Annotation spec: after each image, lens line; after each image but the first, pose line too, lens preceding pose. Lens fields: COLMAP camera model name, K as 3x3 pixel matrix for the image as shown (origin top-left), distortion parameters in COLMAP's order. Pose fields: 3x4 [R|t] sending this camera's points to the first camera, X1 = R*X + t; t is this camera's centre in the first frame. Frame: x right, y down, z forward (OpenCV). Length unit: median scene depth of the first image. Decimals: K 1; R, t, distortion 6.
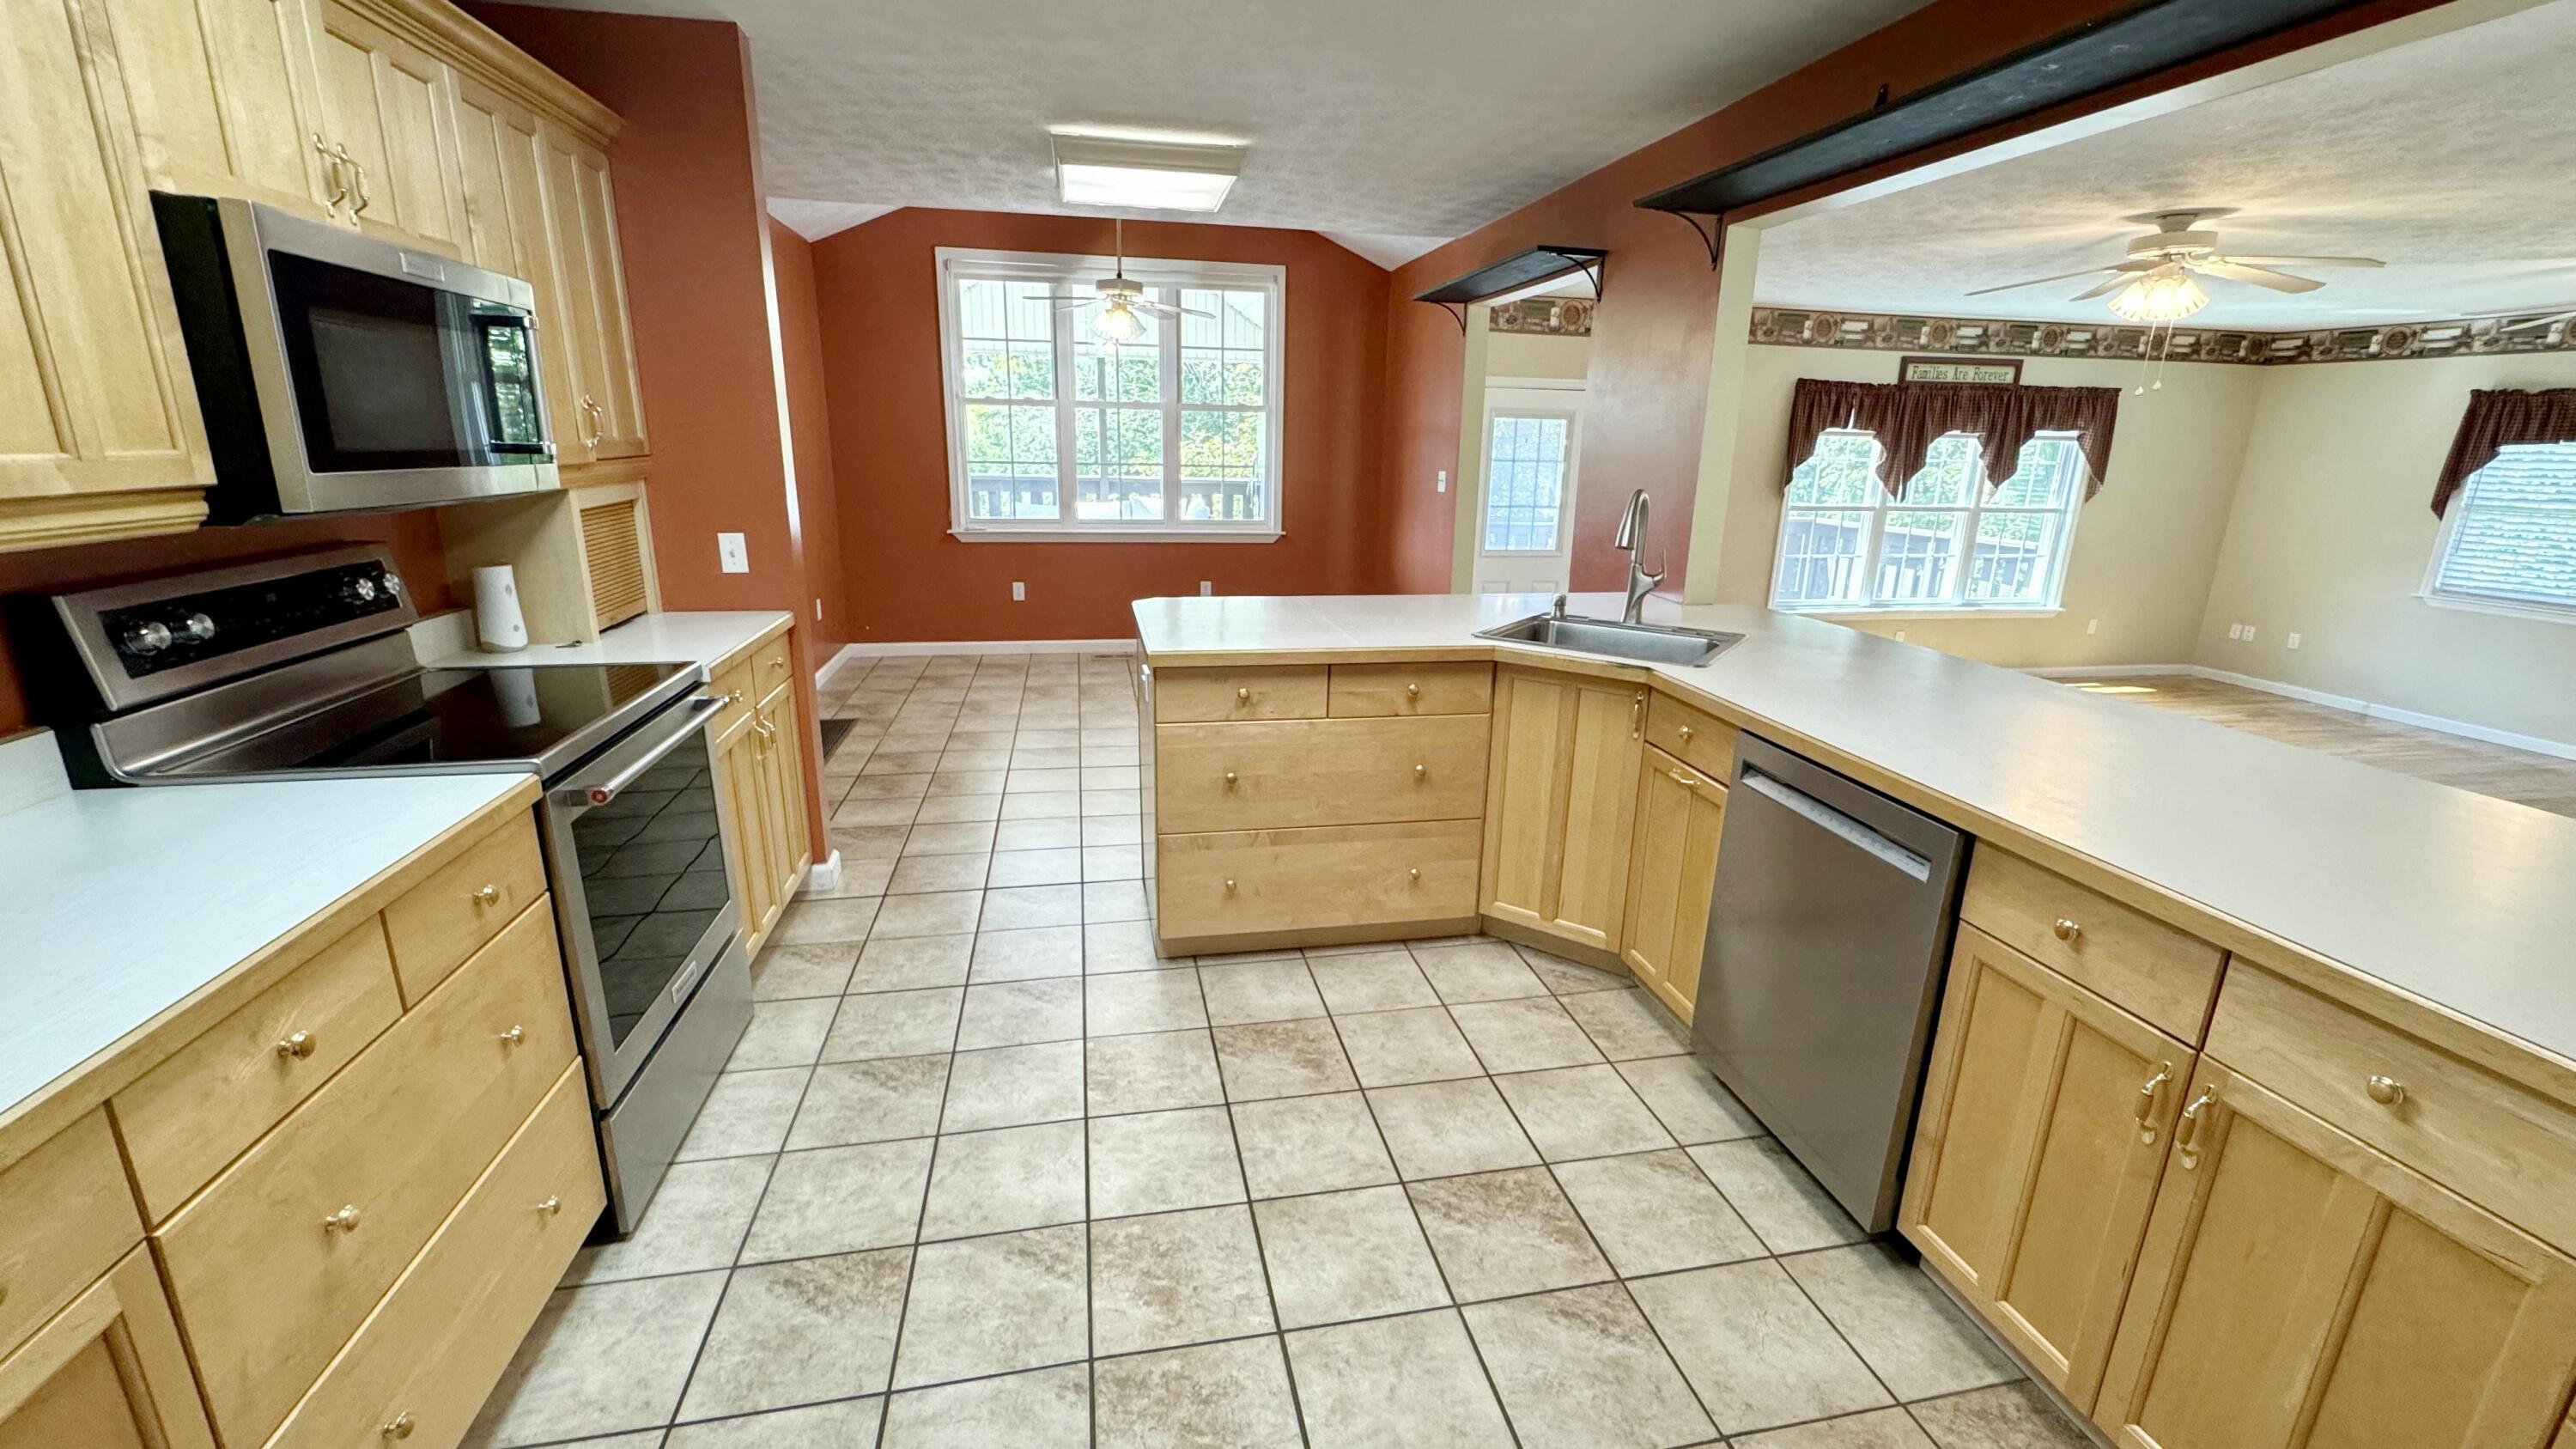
lens RADIAL K [[1028.1, 0, 1273.9], [0, 1028.1, 719.4], [0, 0, 1]] dist [-0.007143, -0.001303]
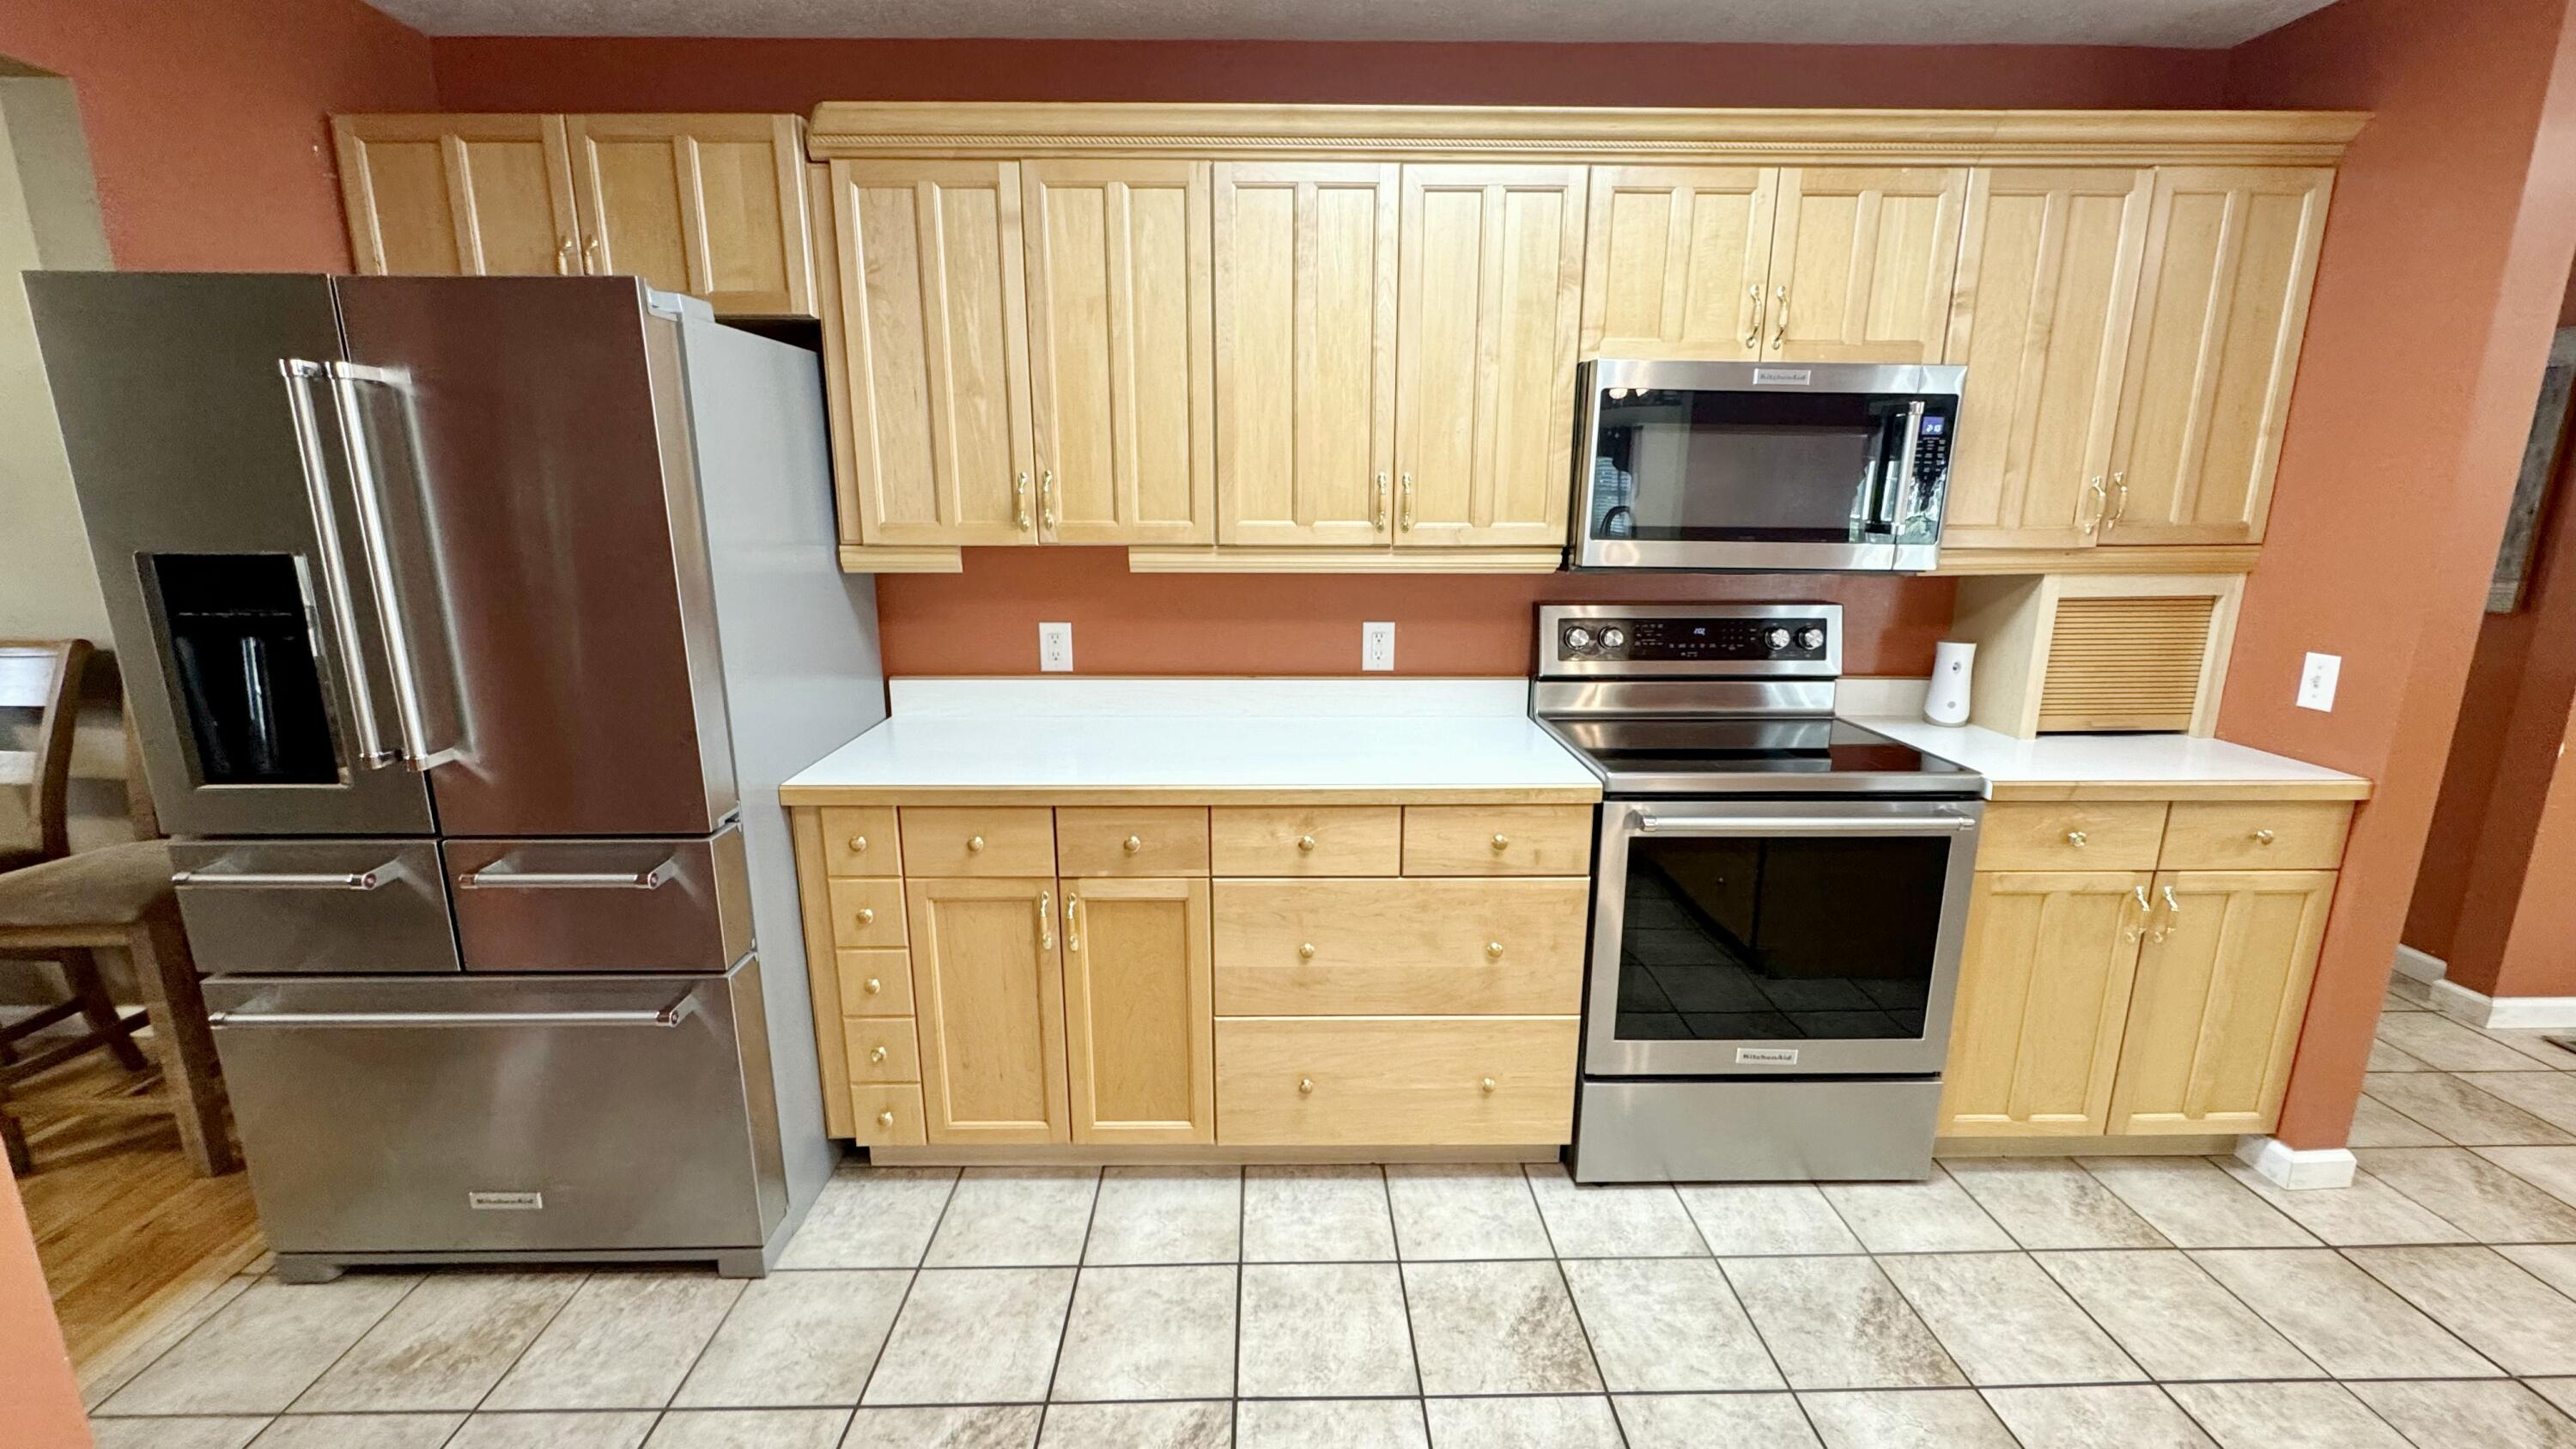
lens RADIAL K [[1028.1, 0, 1288.1], [0, 1028.1, 717.2], [0, 0, 1]] dist [-0.007143, -0.001303]
pose [[-0.163694, 0.190978, -0.967849, 0.408008], [-0.266628, 0.936005, 0.229790, -0.159803], [0.949797, 0.295671, -0.102298, 0.574001]]
